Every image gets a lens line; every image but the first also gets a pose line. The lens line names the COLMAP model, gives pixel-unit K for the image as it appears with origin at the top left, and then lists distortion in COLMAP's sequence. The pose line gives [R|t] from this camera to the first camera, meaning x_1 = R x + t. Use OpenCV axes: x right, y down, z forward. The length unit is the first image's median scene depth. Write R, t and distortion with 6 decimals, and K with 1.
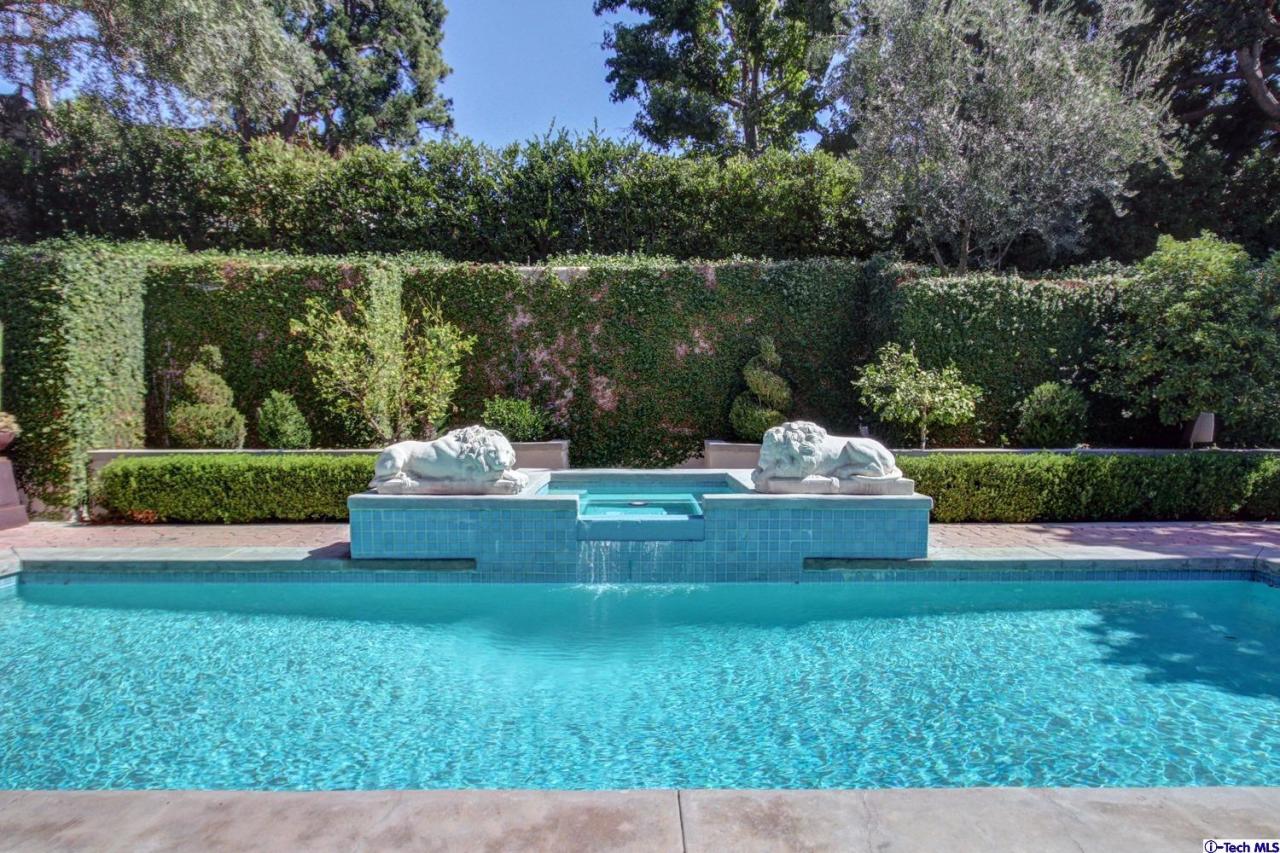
lens RADIAL K [[743.3, 0, 639.9], [0, 743.3, 416.6], [0, 0, 1]] dist [-0.006825, 0.000742]
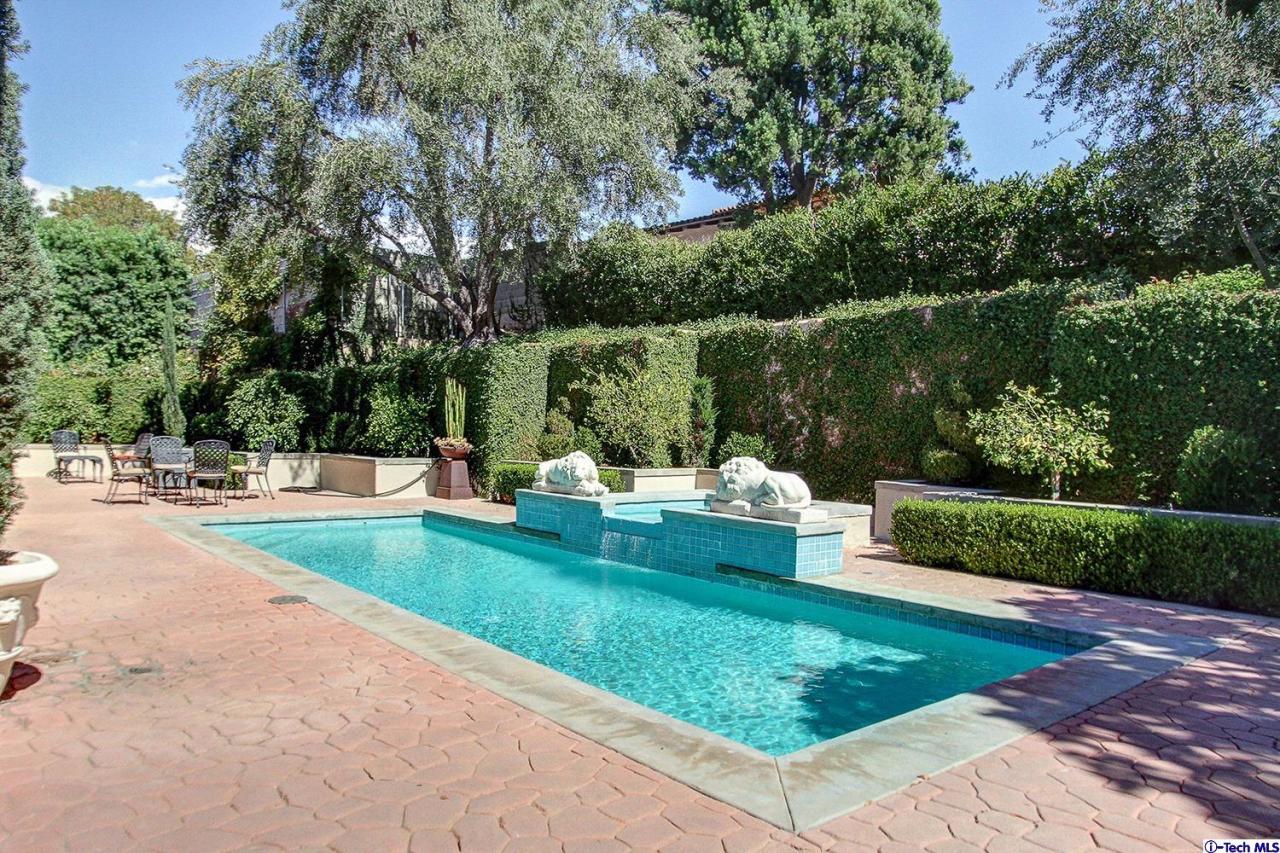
lens RADIAL K [[850.5, 0, 638.9], [0, 850.5, 430.7], [0, 0, 1]] dist [0.004804, 0.000175]
pose [[0.643156, 0.014789, -0.765592, 0.813037], [-0.033683, 0.999392, -0.008991, -0.012794], [0.764994, 0.031571, 0.643263, -0.031827]]
